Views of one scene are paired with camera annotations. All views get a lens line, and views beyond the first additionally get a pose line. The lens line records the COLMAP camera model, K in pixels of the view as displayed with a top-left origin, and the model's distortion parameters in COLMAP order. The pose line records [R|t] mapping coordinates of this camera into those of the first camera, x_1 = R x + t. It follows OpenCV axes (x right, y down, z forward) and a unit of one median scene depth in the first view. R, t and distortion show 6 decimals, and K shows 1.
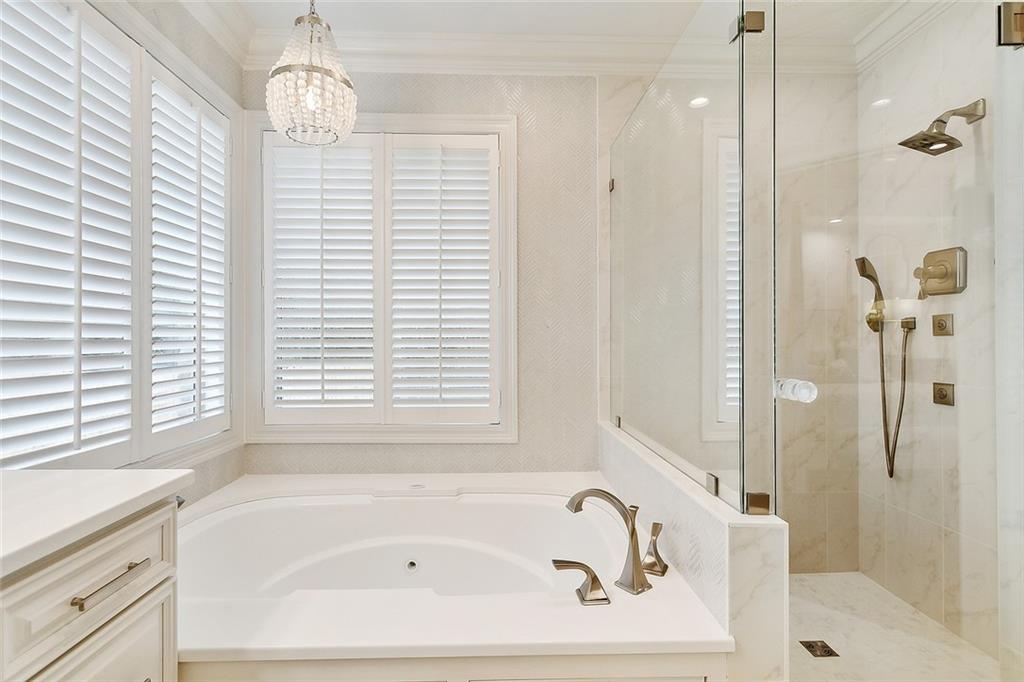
lens RADIAL K [[488.3, 0, 512.2], [0, 488.3, 344.5], [0, 0, 1]] dist [-0.001555, 0.002157]
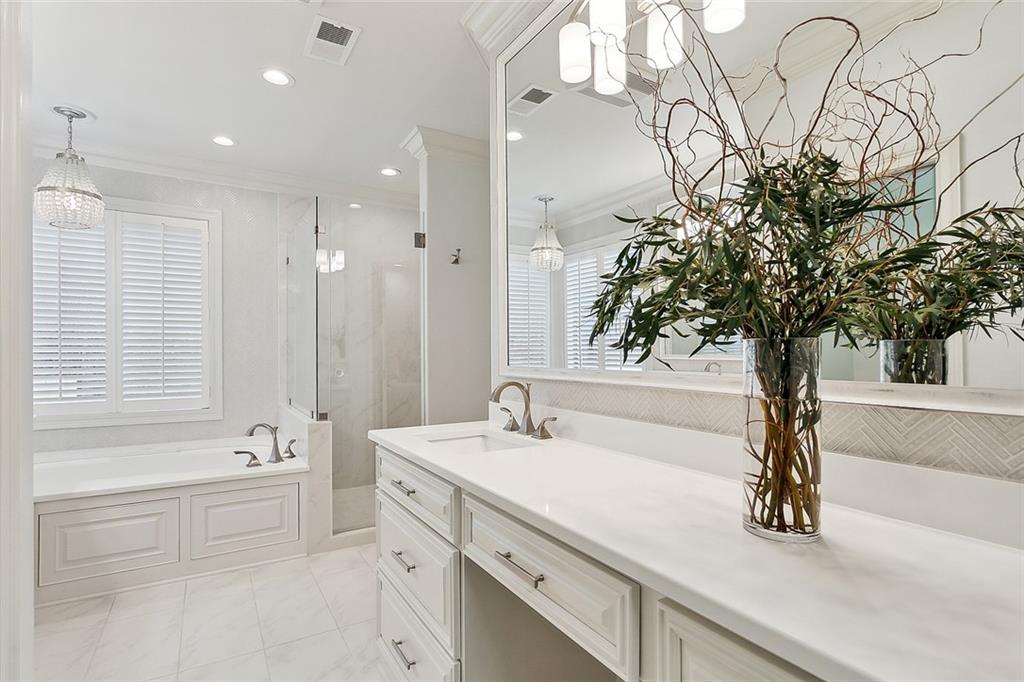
lens RADIAL K [[488.3, 0, 505.8], [0, 488.3, 349.9], [0, 0, 1]] dist [-0.001555, 0.002157]
pose [[0.871768, -0.000687, 0.489918, 0.048201], [0.008760, 0.999861, -0.014187, 0.009670], [-0.489841, 0.016659, 0.871653, -1.065608]]
